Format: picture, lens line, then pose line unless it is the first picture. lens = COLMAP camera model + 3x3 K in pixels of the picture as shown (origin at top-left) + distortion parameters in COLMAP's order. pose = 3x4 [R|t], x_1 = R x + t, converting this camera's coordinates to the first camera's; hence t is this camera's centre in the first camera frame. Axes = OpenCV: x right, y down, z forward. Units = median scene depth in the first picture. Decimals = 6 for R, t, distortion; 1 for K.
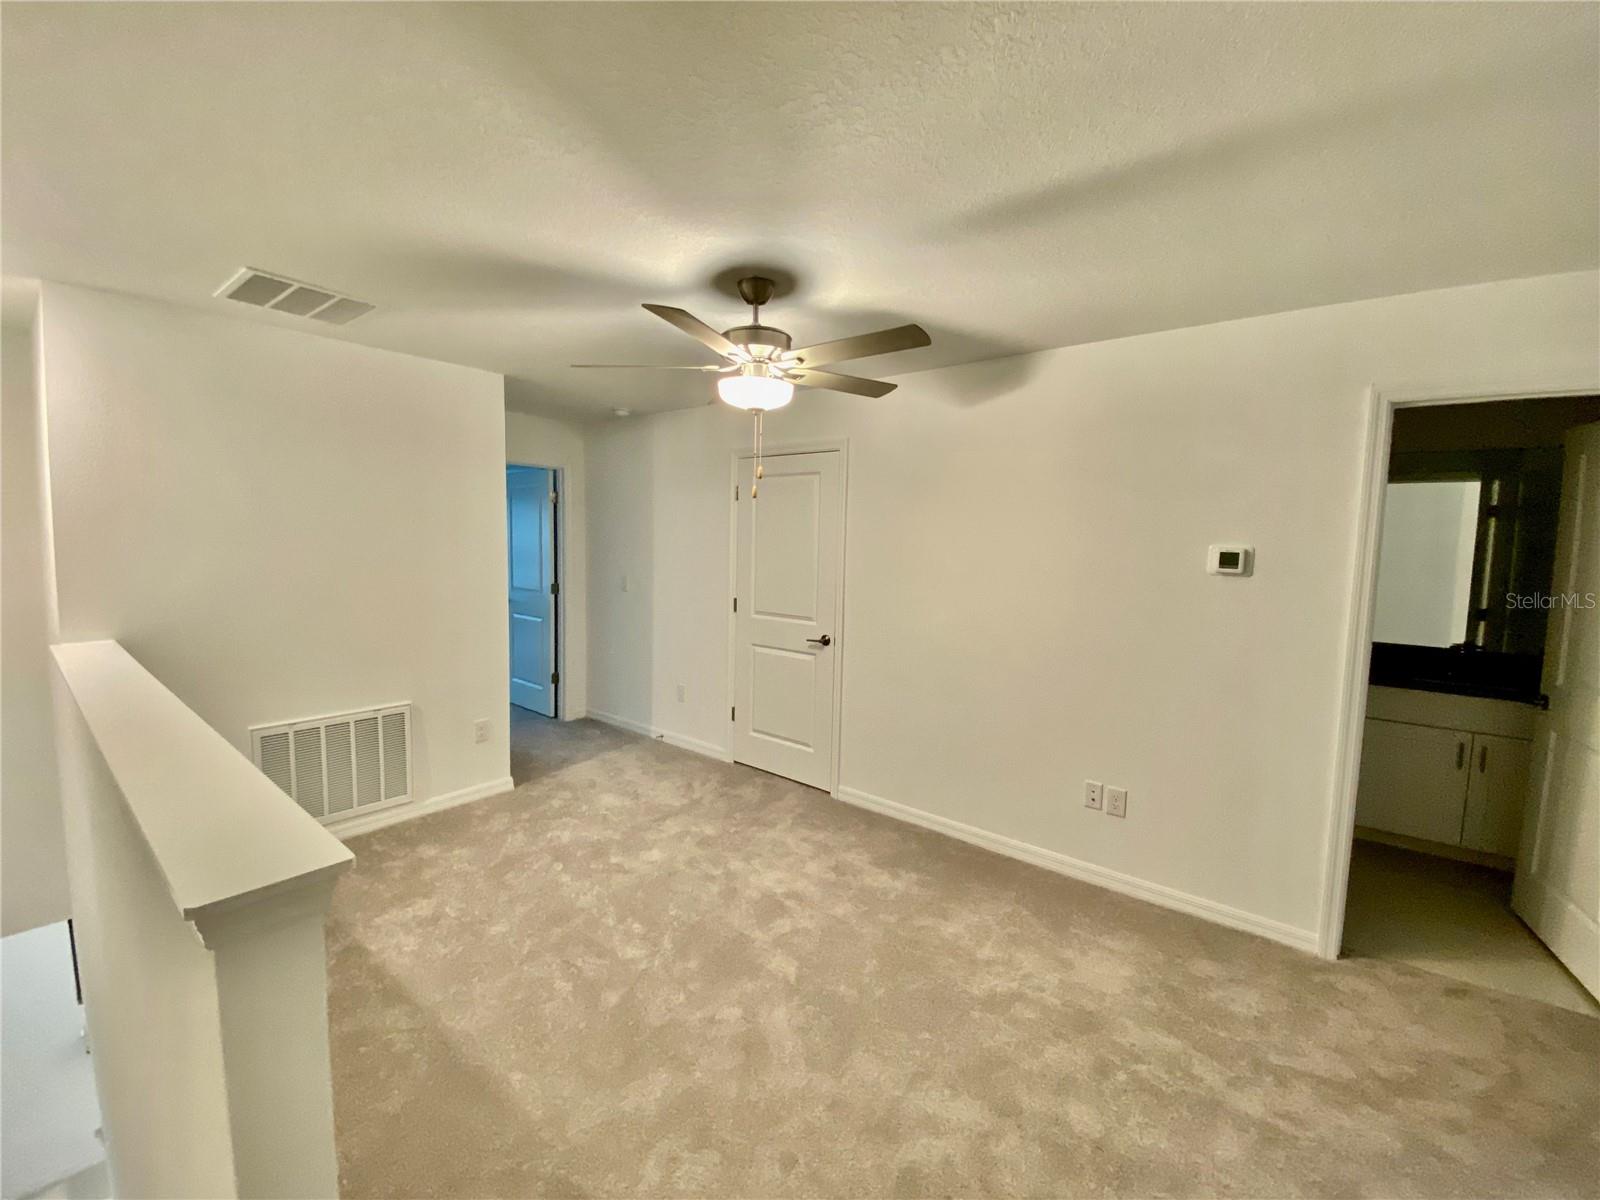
lens RADIAL K [[645.8, 0, 796.3], [0, 645.8, 594.3], [0, 0, 1]] dist [0.044092, -0.036603]
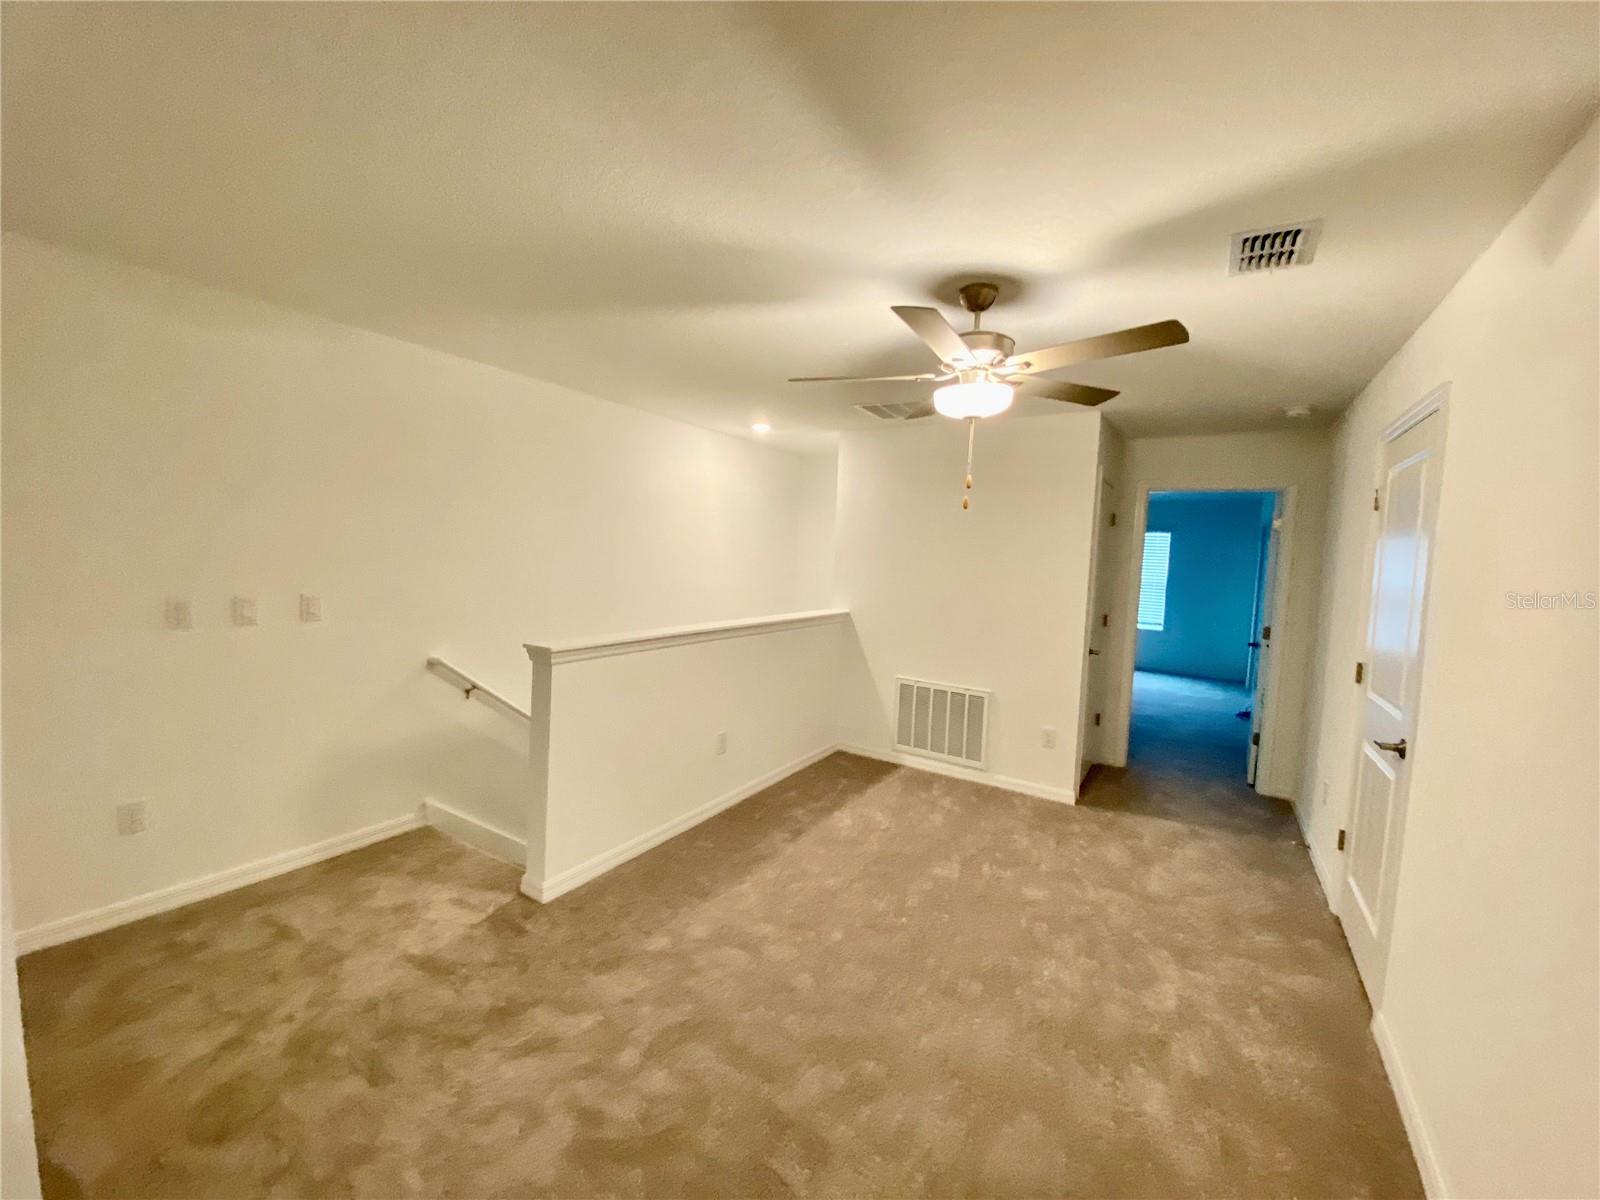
lens RADIAL K [[645.8, 0, 796.3], [0, 645.8, 594.3], [0, 0, 1]] dist [0.044092, -0.036603]
pose [[0.130679, 0.051405, -0.990091, 0.603800], [-0.125930, 0.991427, 0.034853, -0.018461], [0.983394, 0.120127, 0.136032, 0.439698]]
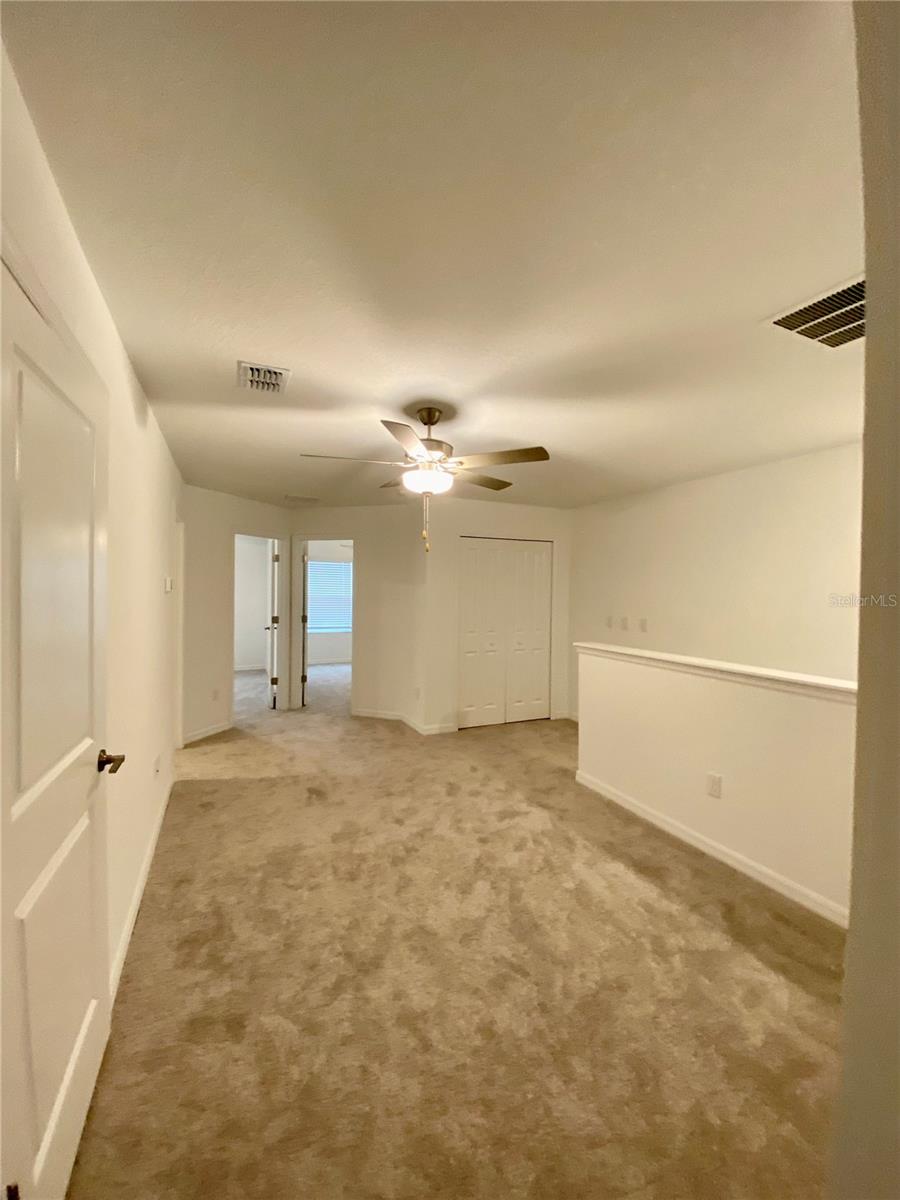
lens RADIAL K [[484.3, 0, 450.0], [0, 484.3, 600.0], [0, 0, 1]] dist [0.044092, -0.036603]
pose [[-0.887406, -0.035516, 0.459619, -0.454915], [0.013528, 0.994592, 0.102973, -0.110227], [-0.460791, 0.097596, -0.882126, 1.379465]]
